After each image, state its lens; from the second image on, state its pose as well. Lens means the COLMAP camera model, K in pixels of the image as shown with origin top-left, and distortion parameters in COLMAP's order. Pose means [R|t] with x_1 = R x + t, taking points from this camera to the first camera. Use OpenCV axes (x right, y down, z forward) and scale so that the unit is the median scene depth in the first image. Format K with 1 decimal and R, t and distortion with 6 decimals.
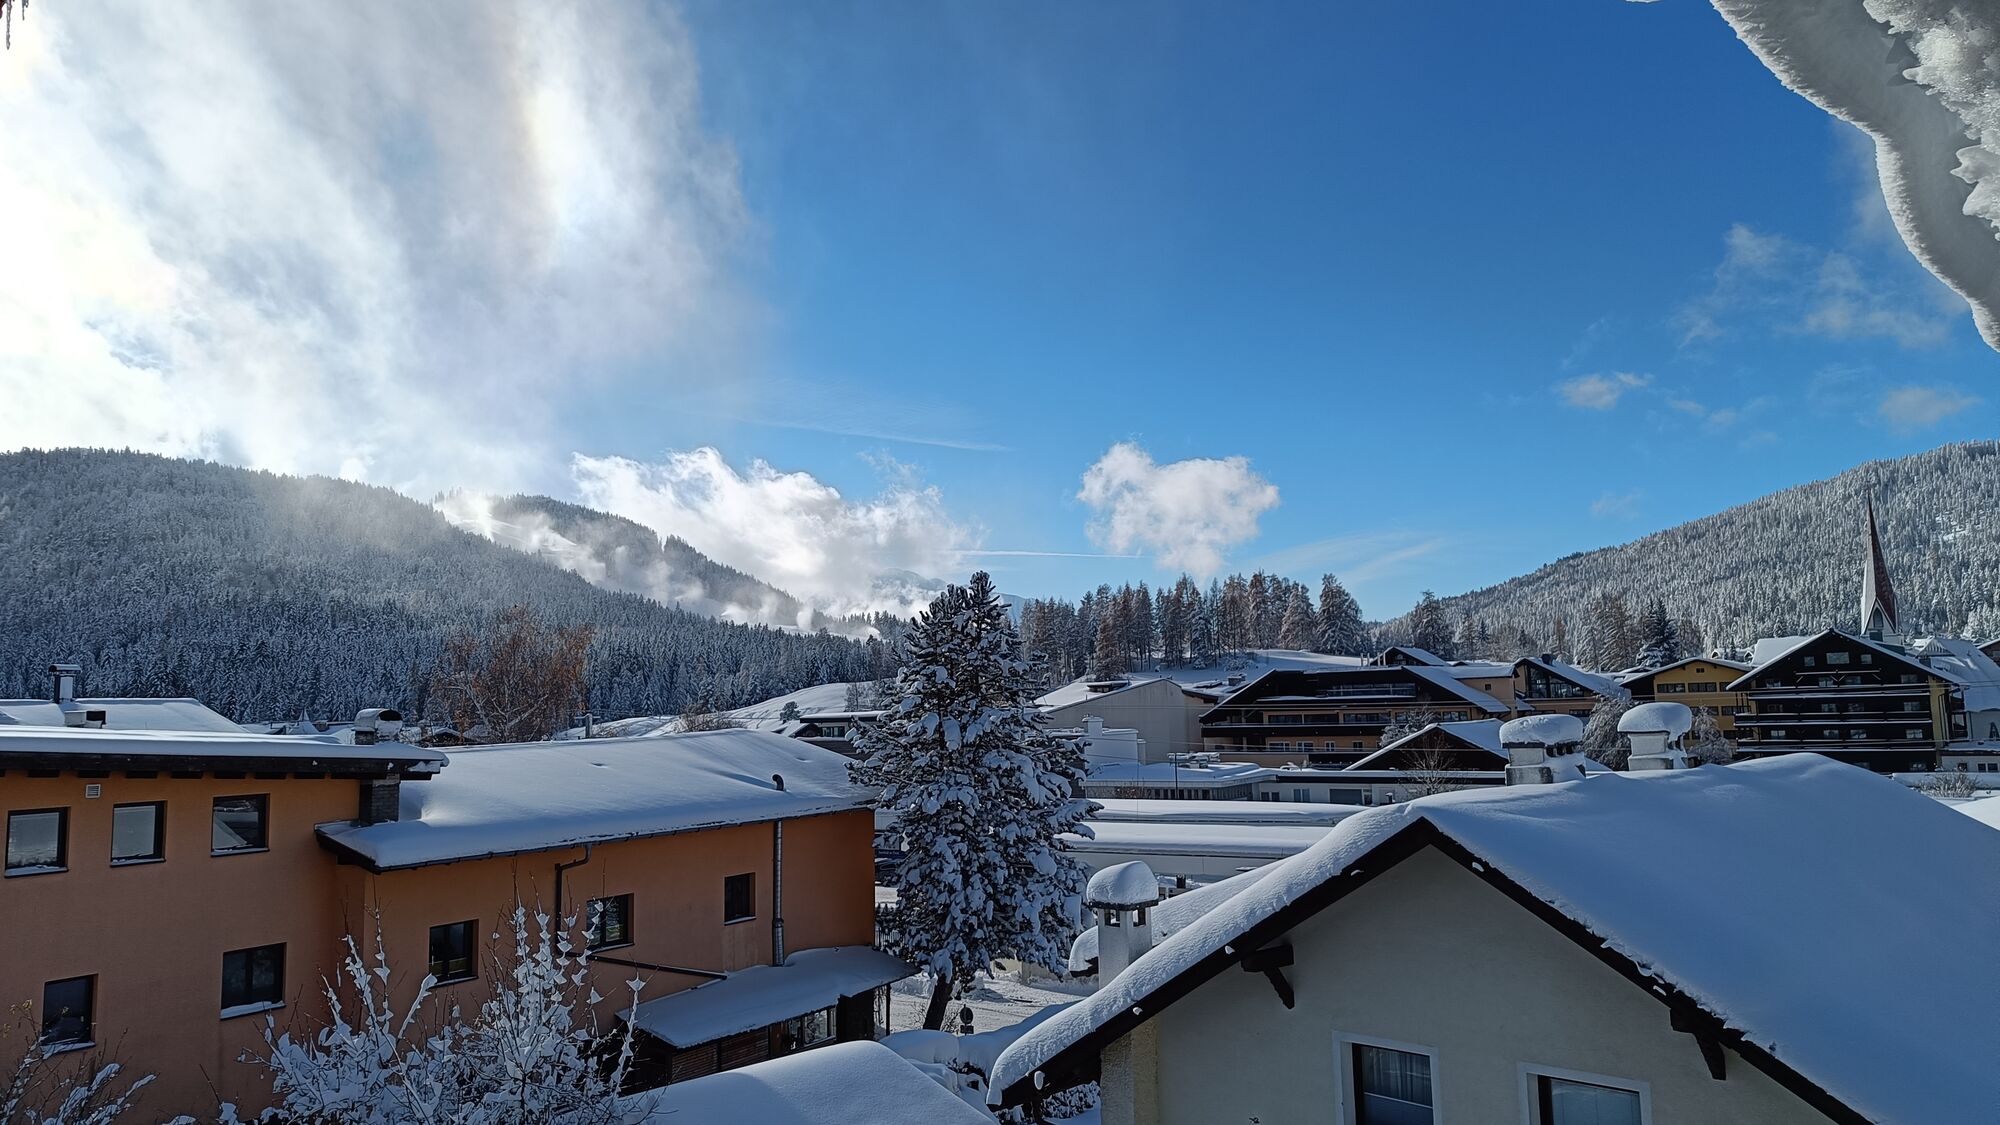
lens RADIAL K [[1420.7, 0, 1000.0], [0, 1420.7, 562.5], [0, 0, 1]] dist [0.012756, -0.000344]
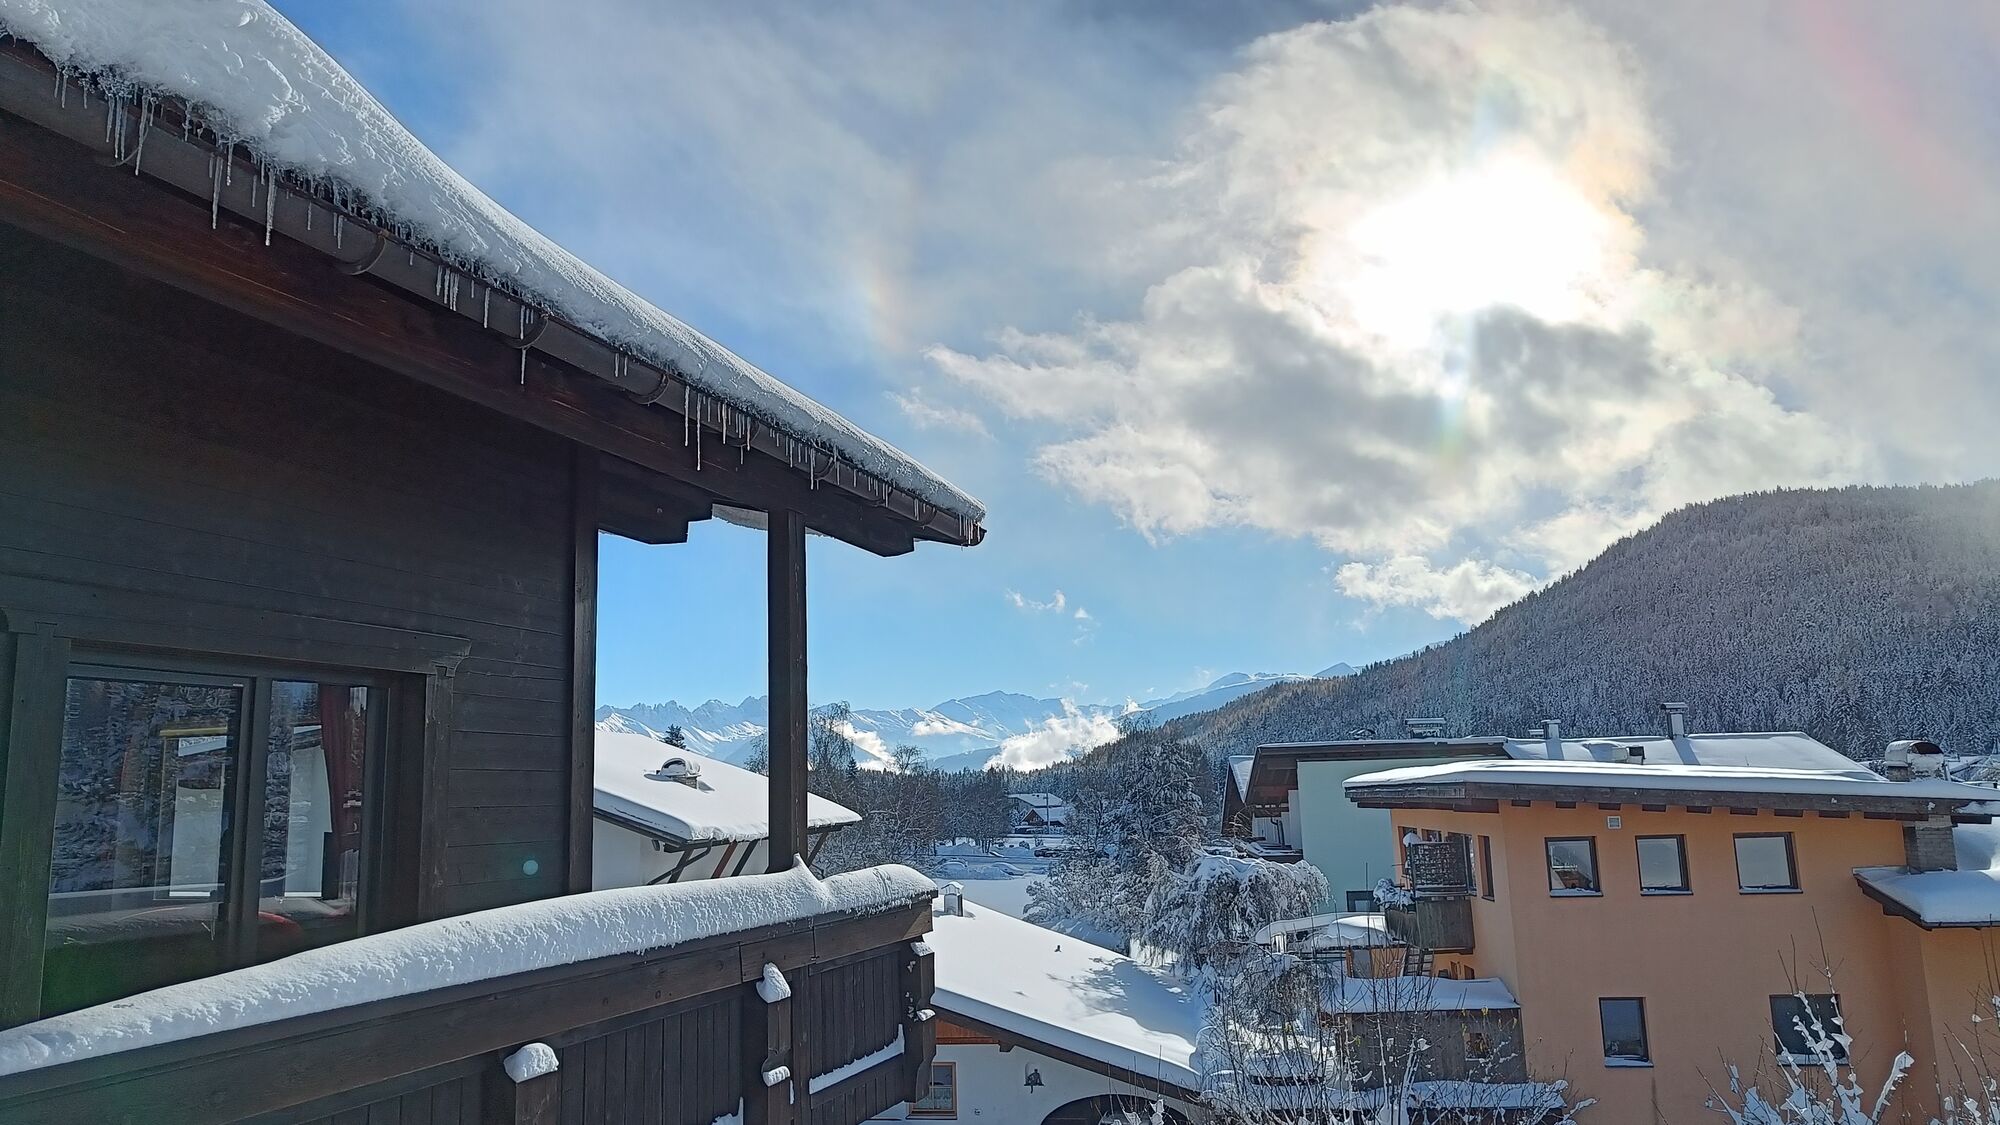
lens RADIAL K [[1420.7, 0, 1000.0], [0, 1420.7, 562.5], [0, 0, 1]] dist [0.012756, -0.000344]
pose [[0.445357, -0.128915, -0.886024, 0.109792], [0.108710, 0.990045, -0.089407, 0.011024], [0.888729, -0.056502, 0.454938, 0.100576]]
